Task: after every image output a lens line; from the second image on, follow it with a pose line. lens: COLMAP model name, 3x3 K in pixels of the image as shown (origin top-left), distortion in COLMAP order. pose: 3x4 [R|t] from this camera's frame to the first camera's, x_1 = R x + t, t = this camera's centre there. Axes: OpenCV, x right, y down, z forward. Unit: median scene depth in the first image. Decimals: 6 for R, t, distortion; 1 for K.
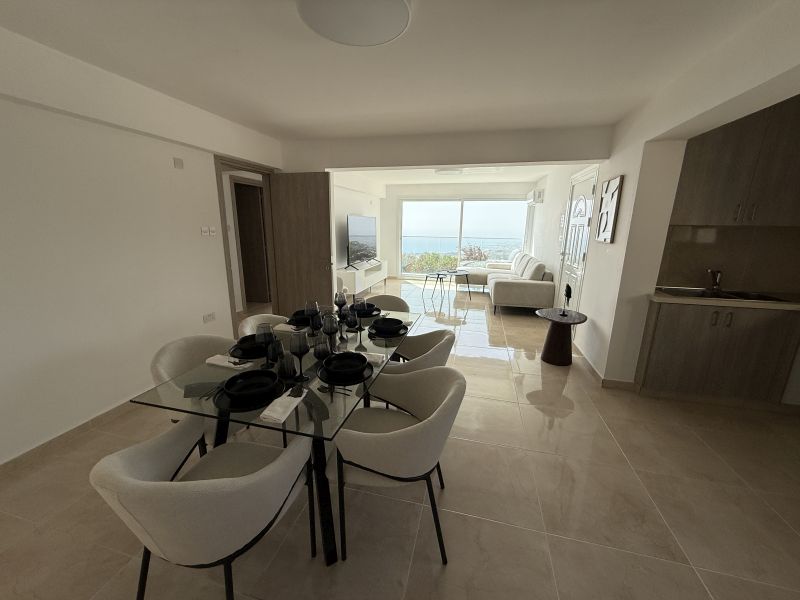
lens RADIAL K [[320.3, 0, 397.5], [0, 320.3, 301.7], [0, 0, 1]] dist [-0.000402, -0.000131]
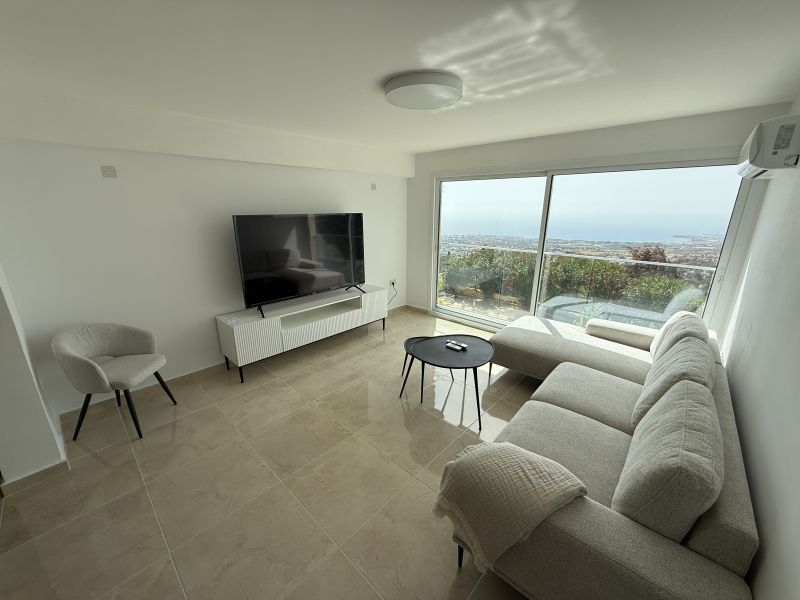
lens RADIAL K [[320.3, 0, 397.5], [0, 320.3, 301.7], [0, 0, 1]] dist [-0.000402, -0.000131]
pose [[0.875682, 0.128139, -0.465577, 0.247345], [-0.106461, 0.991656, 0.072693, -0.147160], [0.471007, -0.014091, 0.882017, 0.496654]]
